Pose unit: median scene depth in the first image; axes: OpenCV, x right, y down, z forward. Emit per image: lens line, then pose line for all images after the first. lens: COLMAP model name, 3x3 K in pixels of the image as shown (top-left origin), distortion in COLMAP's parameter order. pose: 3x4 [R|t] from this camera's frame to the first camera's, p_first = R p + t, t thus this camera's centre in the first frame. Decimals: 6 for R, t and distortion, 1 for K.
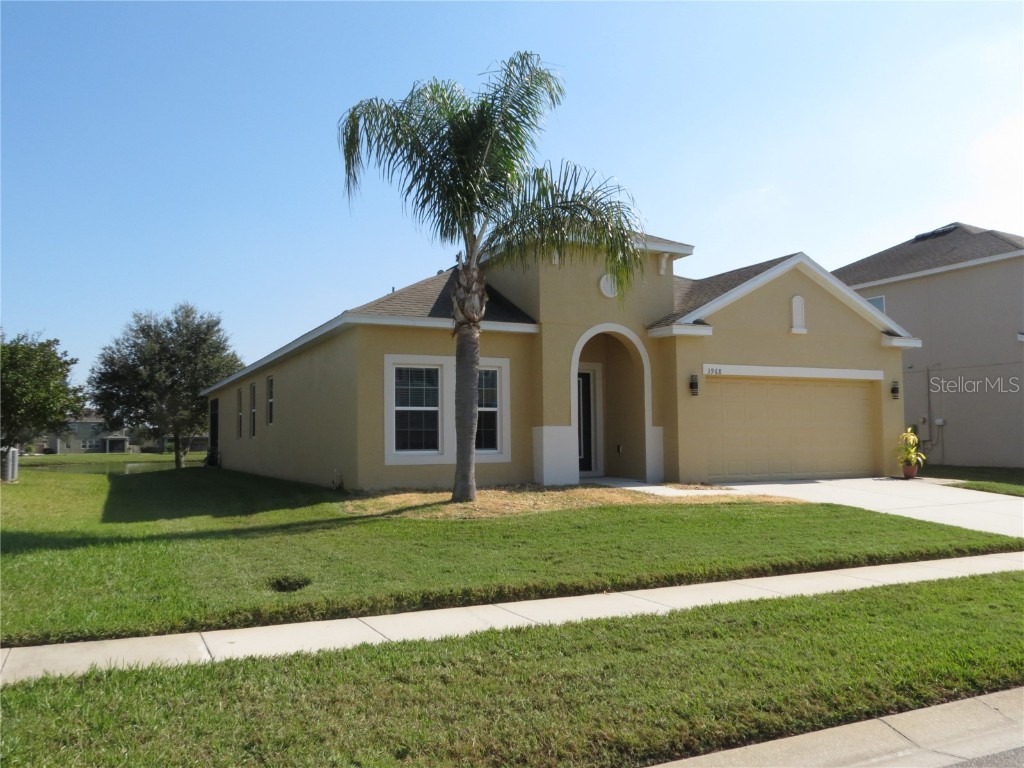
lens RADIAL K [[828.5, 0, 514.6], [0, 828.5, 387.8], [0, 0, 1]] dist [0.003454, 0.001417]
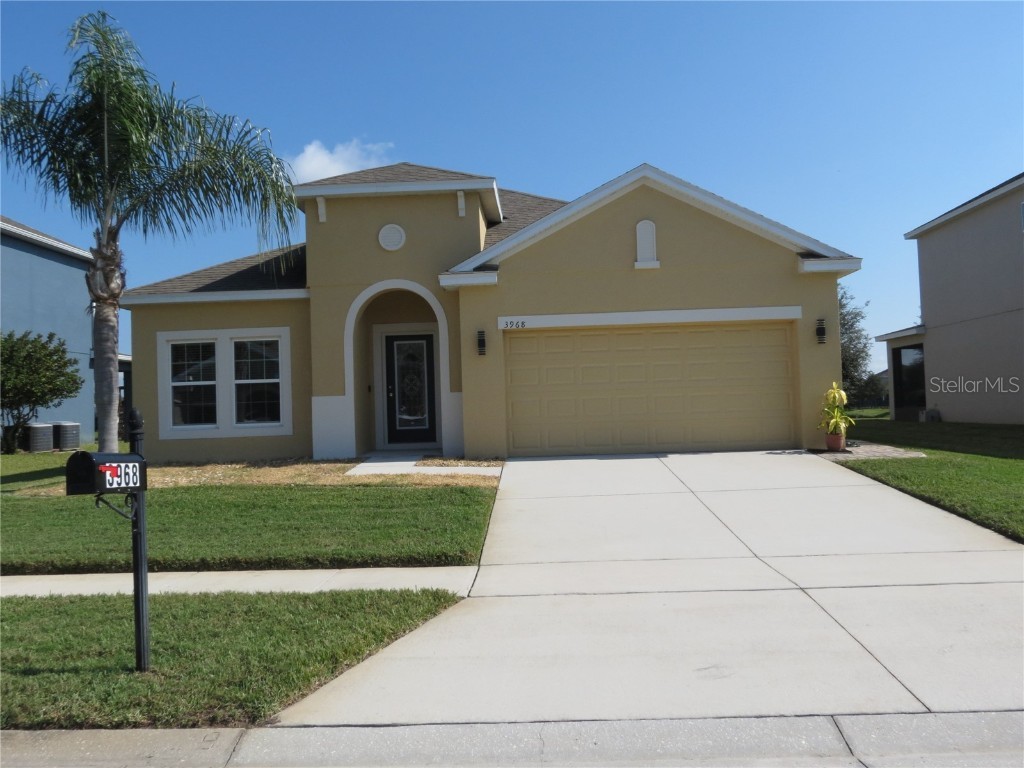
lens RADIAL K [[873.4, 0, 506.3], [0, 873.4, 388.7], [0, 0, 1]] dist [-0.043914, -0.002193]
pose [[0.885528, -0.031516, -0.463517, 0.660190], [0.052351, 0.998111, 0.032151, 0.016501], [0.461628, -0.052736, 0.885505, 0.215257]]
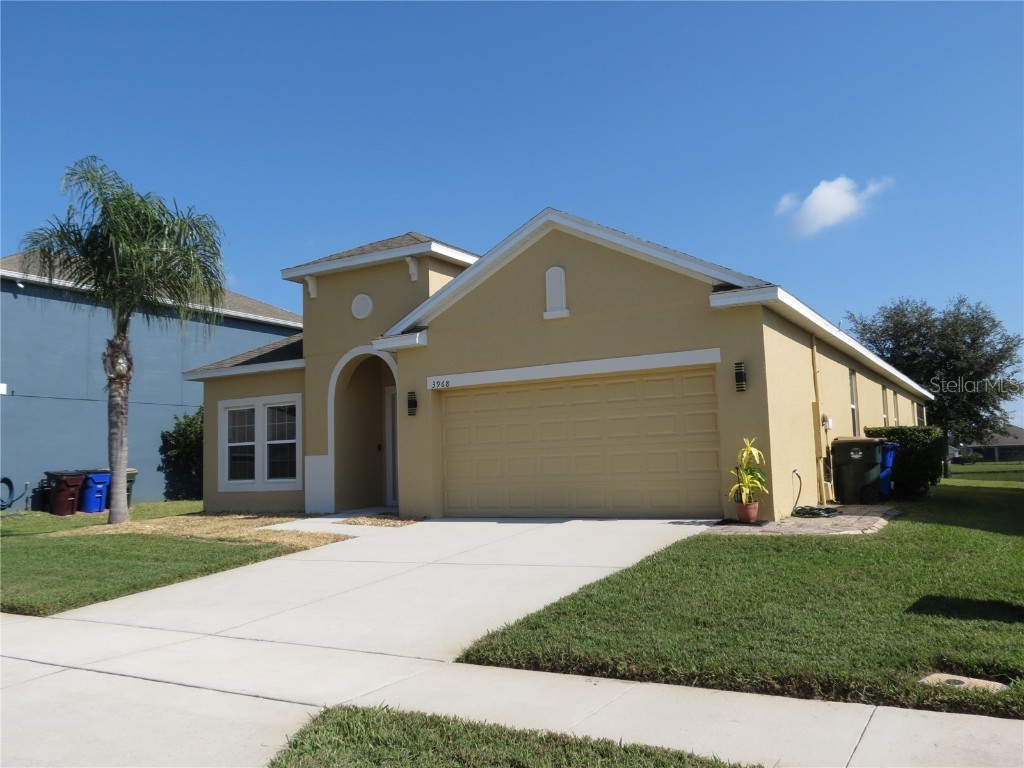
lens RADIAL K [[873.4, 0, 515.0], [0, 873.4, 379.3], [0, 0, 1]] dist [-0.043914, -0.002193]
pose [[0.554676, -0.093264, -0.826823, 1.045166], [0.078701, 0.995124, -0.059451, 0.034778], [0.828336, -0.032095, 0.559311, 0.583415]]
